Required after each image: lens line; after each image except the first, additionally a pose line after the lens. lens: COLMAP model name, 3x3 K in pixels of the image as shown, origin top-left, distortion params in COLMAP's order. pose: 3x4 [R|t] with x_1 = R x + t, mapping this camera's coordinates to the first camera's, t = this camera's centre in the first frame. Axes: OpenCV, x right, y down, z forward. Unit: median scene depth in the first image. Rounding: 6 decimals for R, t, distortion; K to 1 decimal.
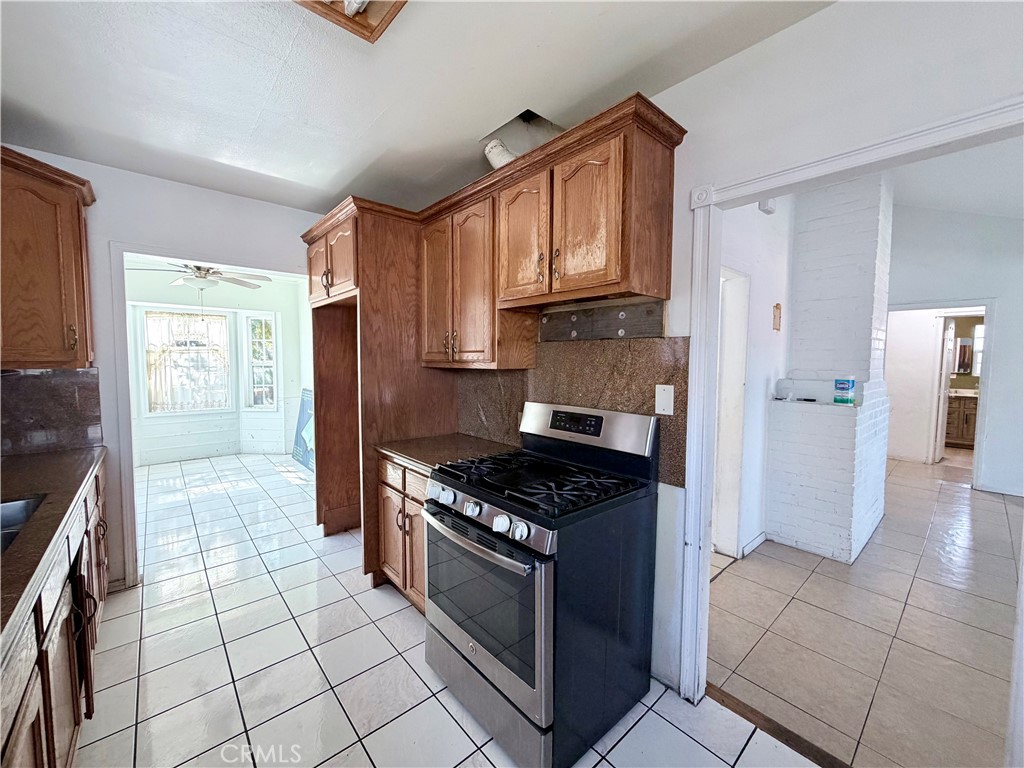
lens RADIAL K [[411.4, 0, 508.5], [0, 411.4, 382.1], [0, 0, 1]] dist [-0.007410, 0.000915]
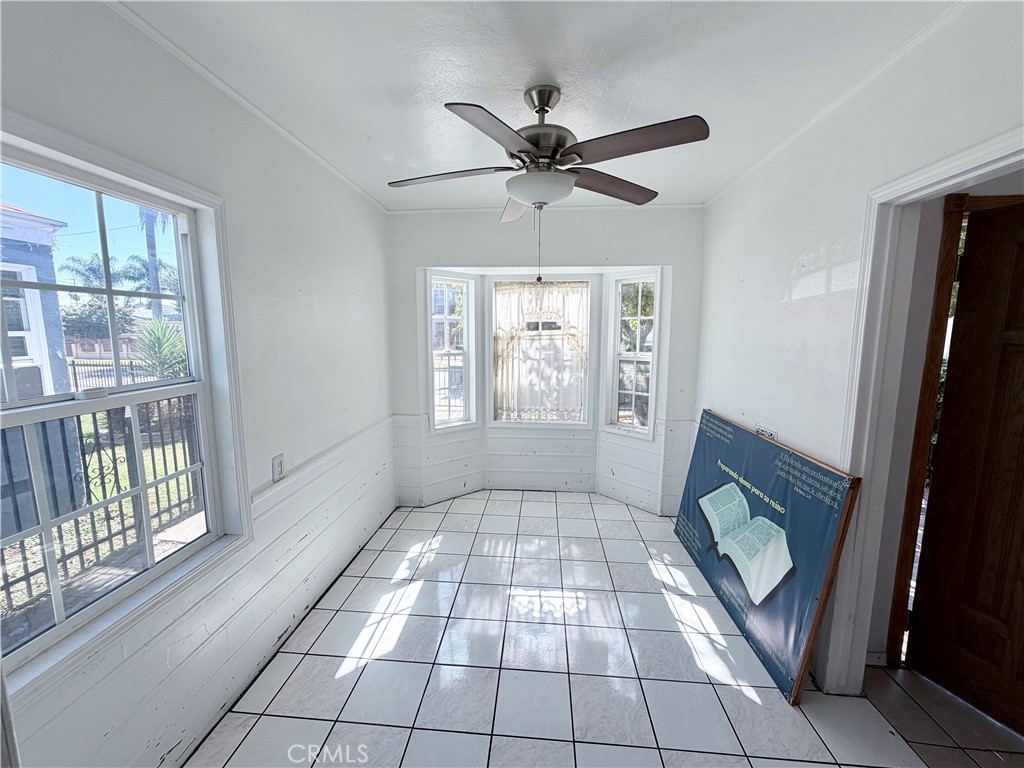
lens RADIAL K [[411.4, 0, 509.1], [0, 411.4, 380.9], [0, 0, 1]] dist [-0.007410, 0.000915]
pose [[0.702117, 0.082915, -0.707218, -0.314218], [-0.038335, 0.996158, 0.078733, -0.054029], [0.711029, -0.028169, 0.702598, 0.465238]]
